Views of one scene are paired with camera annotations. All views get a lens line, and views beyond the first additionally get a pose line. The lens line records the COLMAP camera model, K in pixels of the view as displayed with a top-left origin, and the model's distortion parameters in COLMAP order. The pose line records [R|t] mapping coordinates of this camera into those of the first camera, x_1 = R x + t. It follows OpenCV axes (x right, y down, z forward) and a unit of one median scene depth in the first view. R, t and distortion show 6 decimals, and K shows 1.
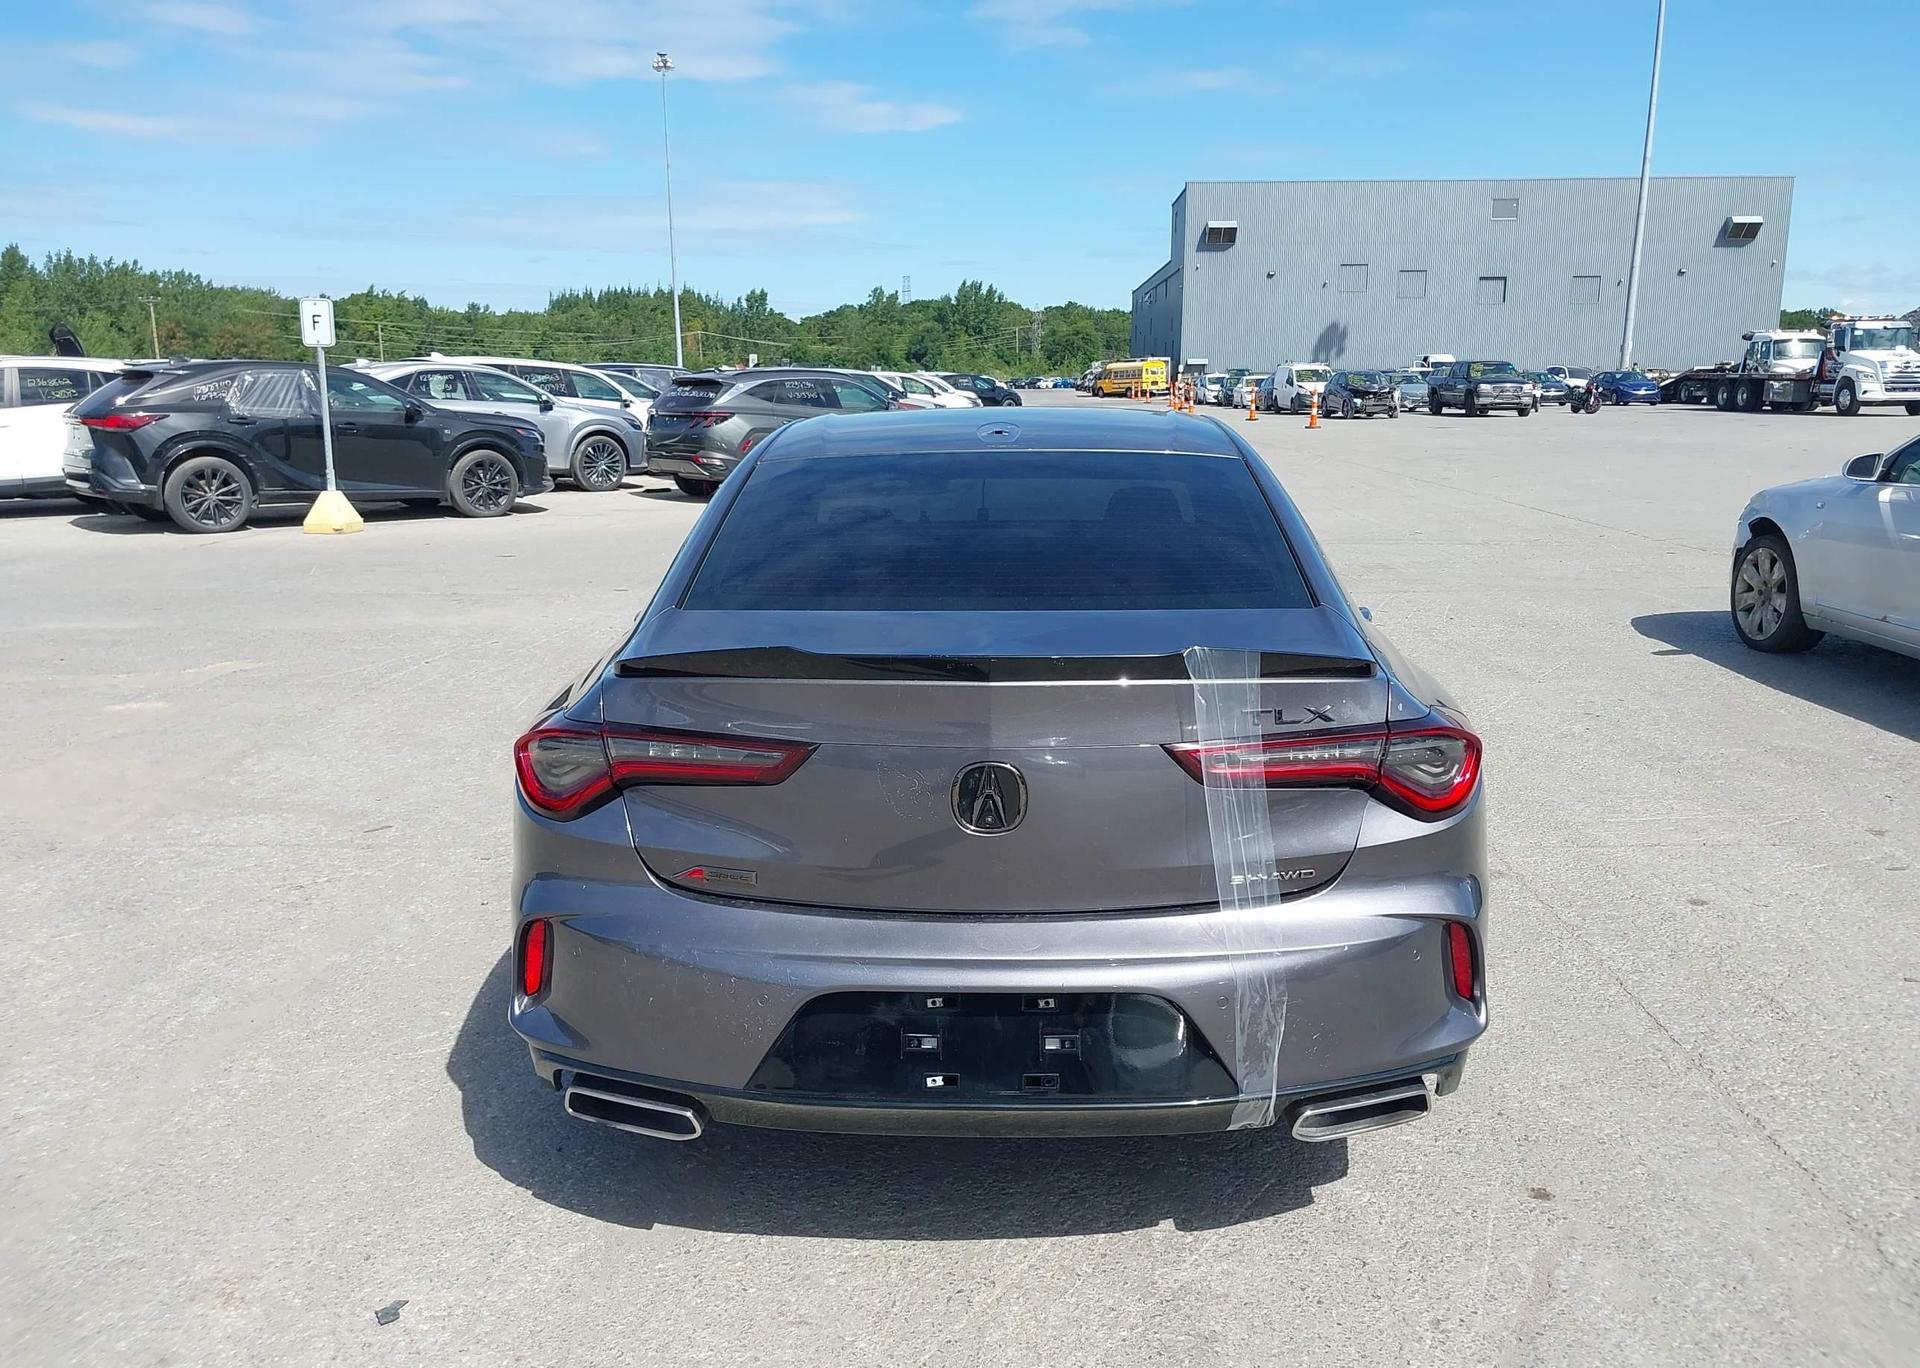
lens RADIAL K [[1516.5, 0, 951.4], [0, 1516.5, 690.8], [0, 0, 1]] dist [0.015538, -0.022915]
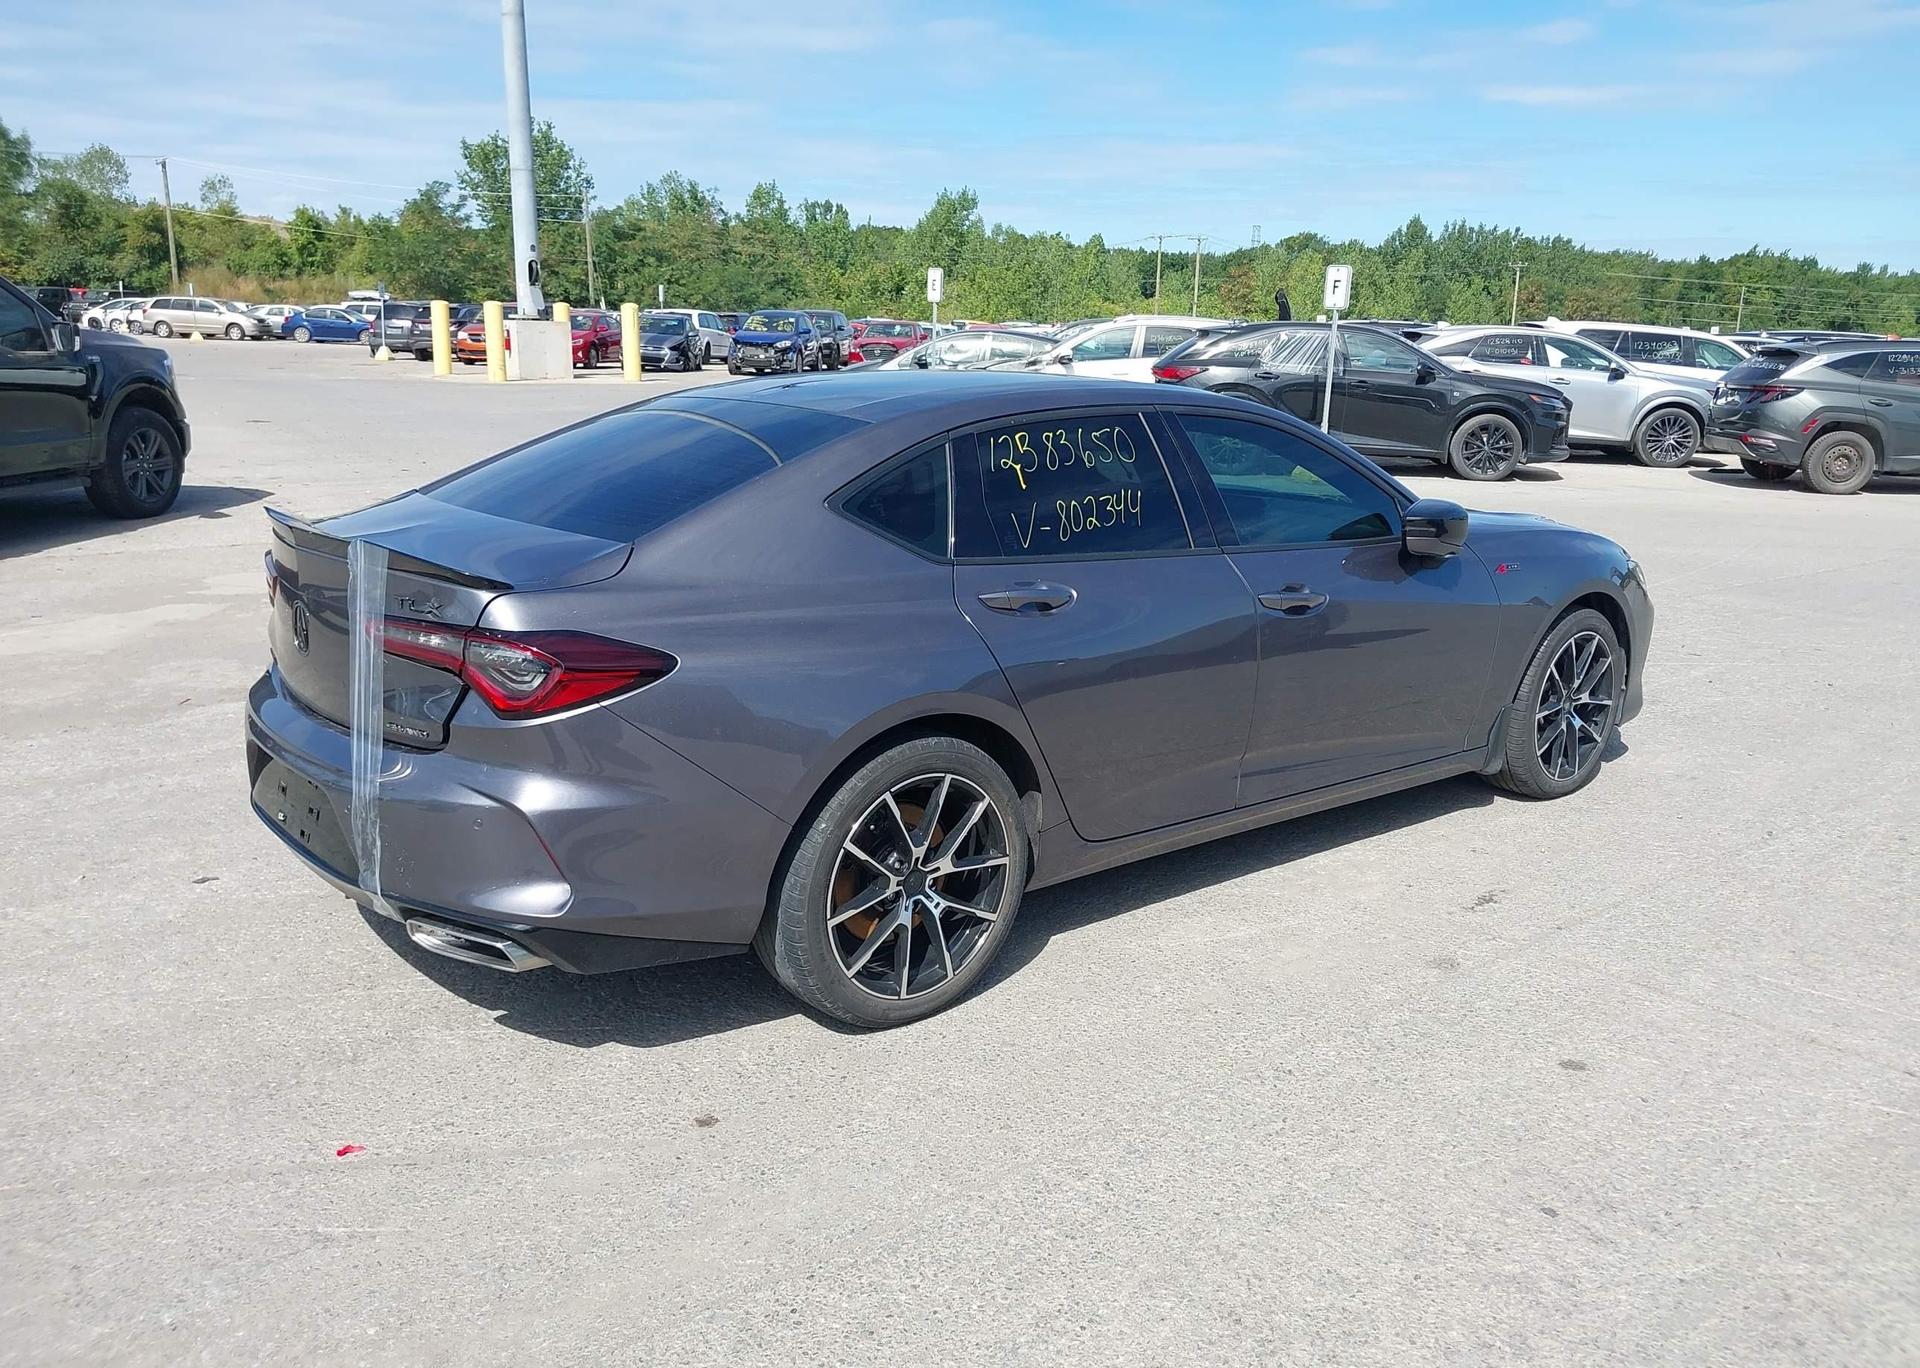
lens RADIAL K [[1516.5, 0, 1002.4], [0, 1516.5, 693.4], [0, 0, 1]] dist [0.015538, -0.022915]
pose [[0.683926, 0.186181, -0.705394, 0.184825], [-0.168694, 0.981043, 0.095376, -0.016091], [0.709779, 0.053765, 0.702369, 0.065517]]
